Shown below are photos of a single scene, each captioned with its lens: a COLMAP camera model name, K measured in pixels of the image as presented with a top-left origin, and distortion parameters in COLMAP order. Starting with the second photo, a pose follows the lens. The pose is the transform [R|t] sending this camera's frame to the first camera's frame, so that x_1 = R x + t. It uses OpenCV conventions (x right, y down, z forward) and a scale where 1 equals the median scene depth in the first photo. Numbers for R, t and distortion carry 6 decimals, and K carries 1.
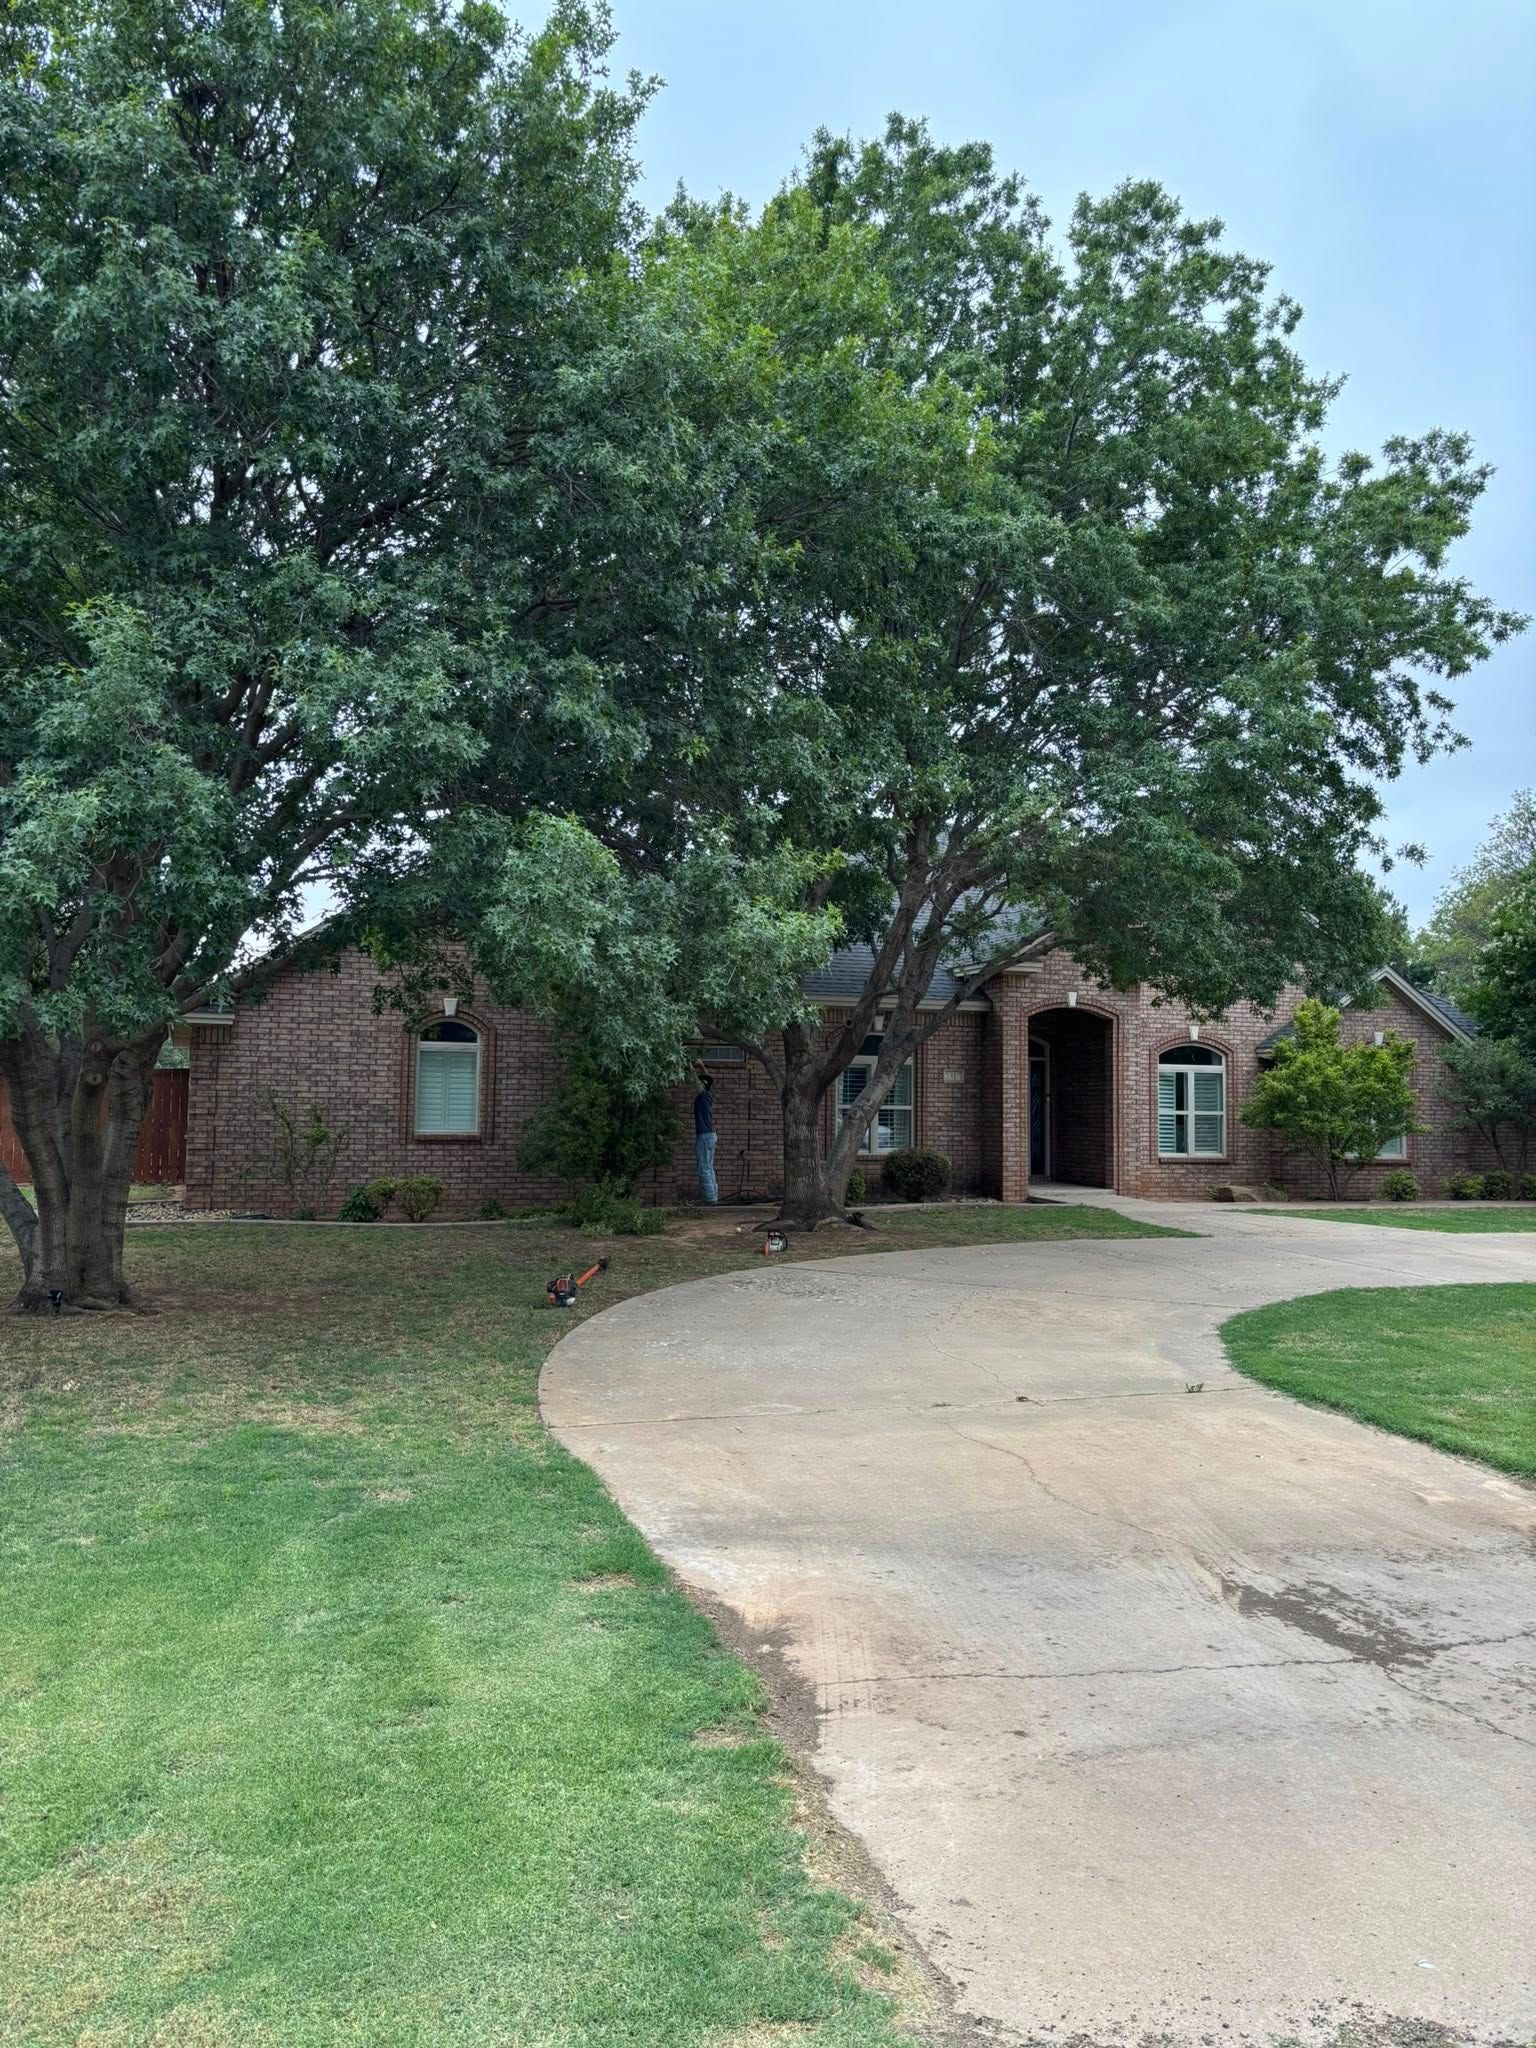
lens RADIAL K [[1516.0, 0, 768.0], [0, 1516.0, 1024.0], [0, 0, 1]] dist [-0.006646, -0.004406]
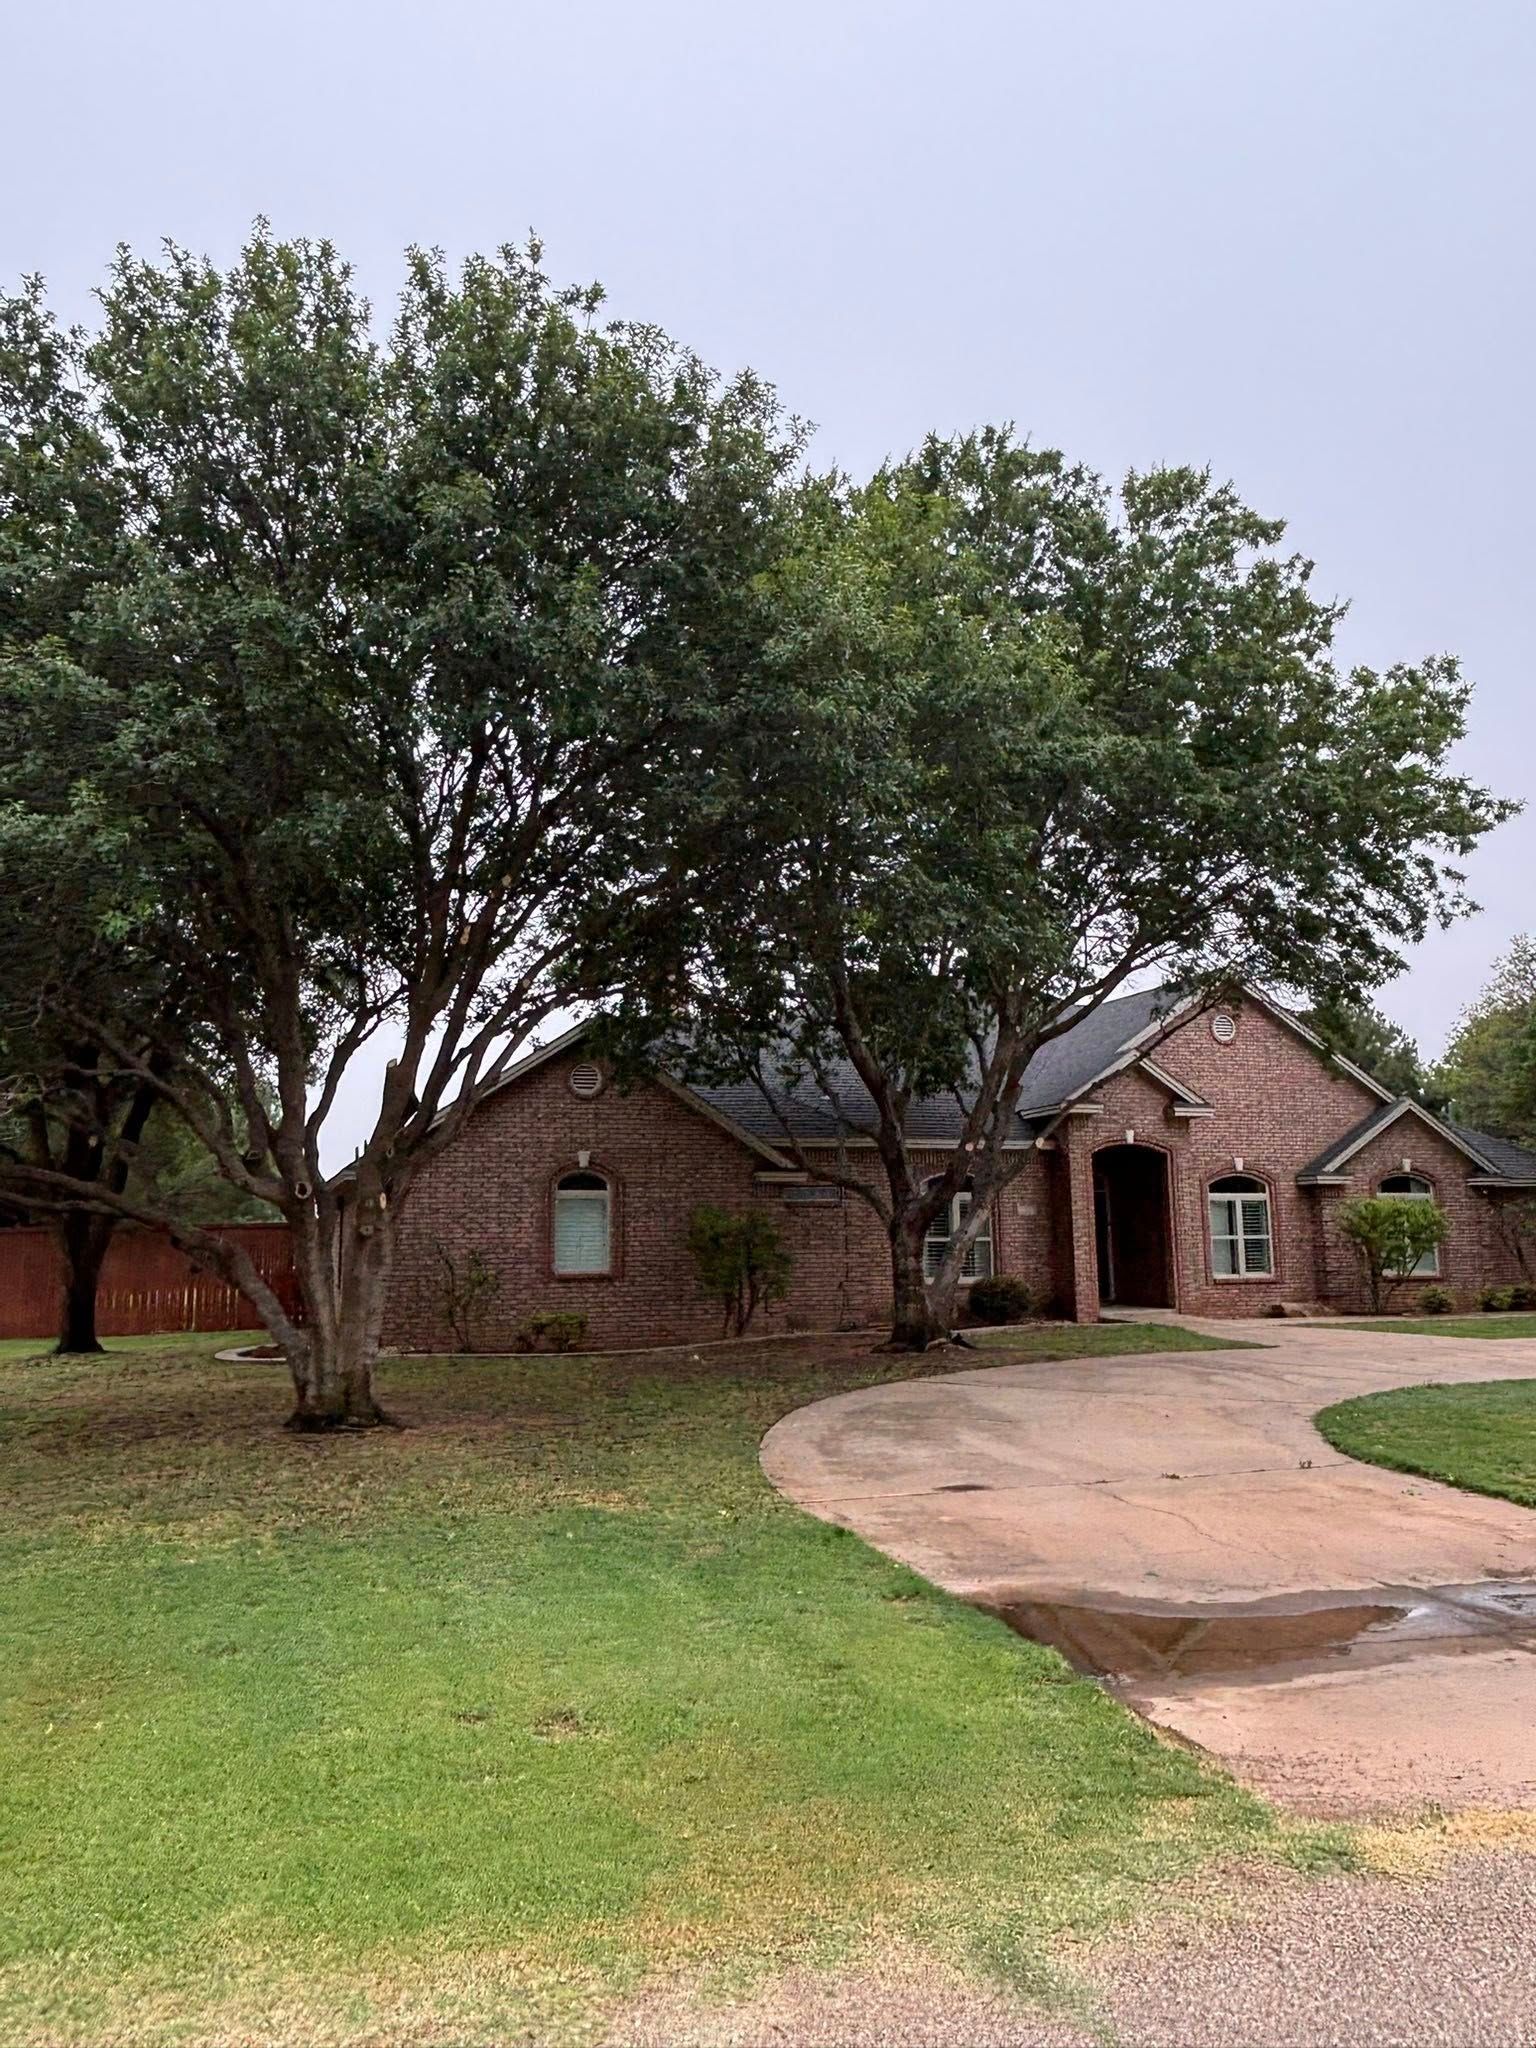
lens RADIAL K [[1500.6, 0, 768.0], [0, 1500.6, 1024.0], [0, 0, 1]] dist [-0.002223, 0.002796]
pose [[0.999665, -0.025809, 0.001910, -0.077886], [0.025875, 0.995402, -0.092230, -0.004875], [0.000479, 0.092248, 0.995736, -0.122676]]
